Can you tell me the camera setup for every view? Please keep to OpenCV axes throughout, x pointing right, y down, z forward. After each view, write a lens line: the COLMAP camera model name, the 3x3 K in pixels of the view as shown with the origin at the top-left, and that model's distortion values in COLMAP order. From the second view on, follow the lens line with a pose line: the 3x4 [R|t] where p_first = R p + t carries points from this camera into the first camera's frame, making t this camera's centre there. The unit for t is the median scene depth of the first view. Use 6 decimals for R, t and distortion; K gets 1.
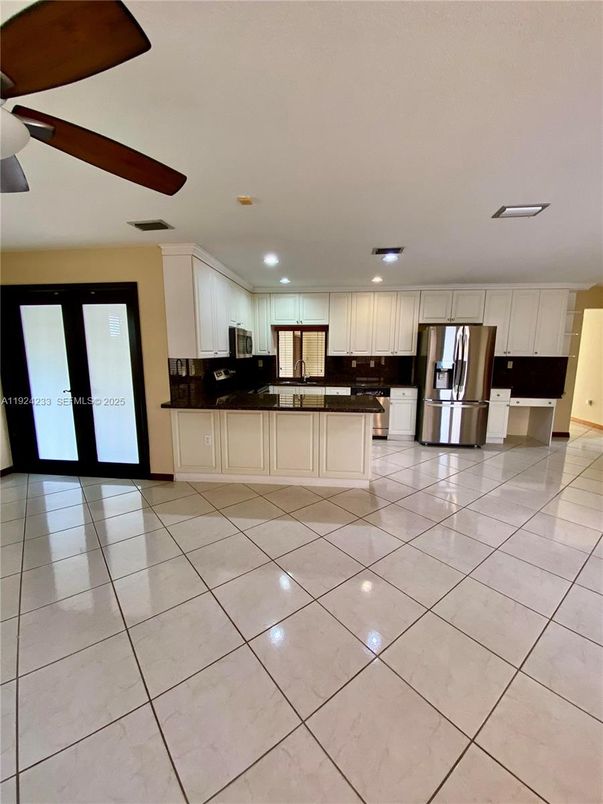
lens RADIAL K [[324.3, 0, 304.8], [0, 324.3, 402.2], [0, 0, 1]] dist [-0.004394, -0.000843]
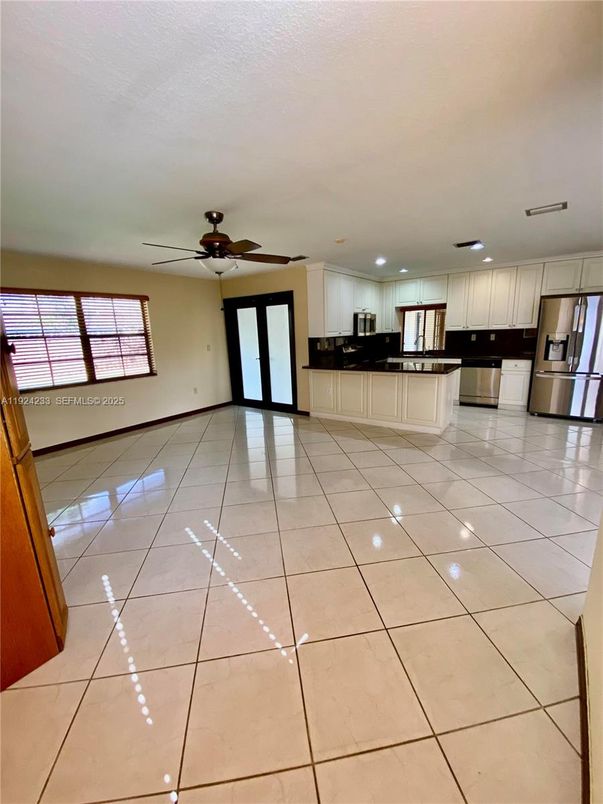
lens RADIAL K [[324.3, 0, 303.1], [0, 324.3, 403.8], [0, 0, 1]] dist [-0.004394, -0.000843]
pose [[0.865677, 0.072390, -0.495341, 0.274334], [-0.035983, 0.995928, 0.082662, 0.042444], [0.499308, -0.053735, 0.864757, -0.300543]]
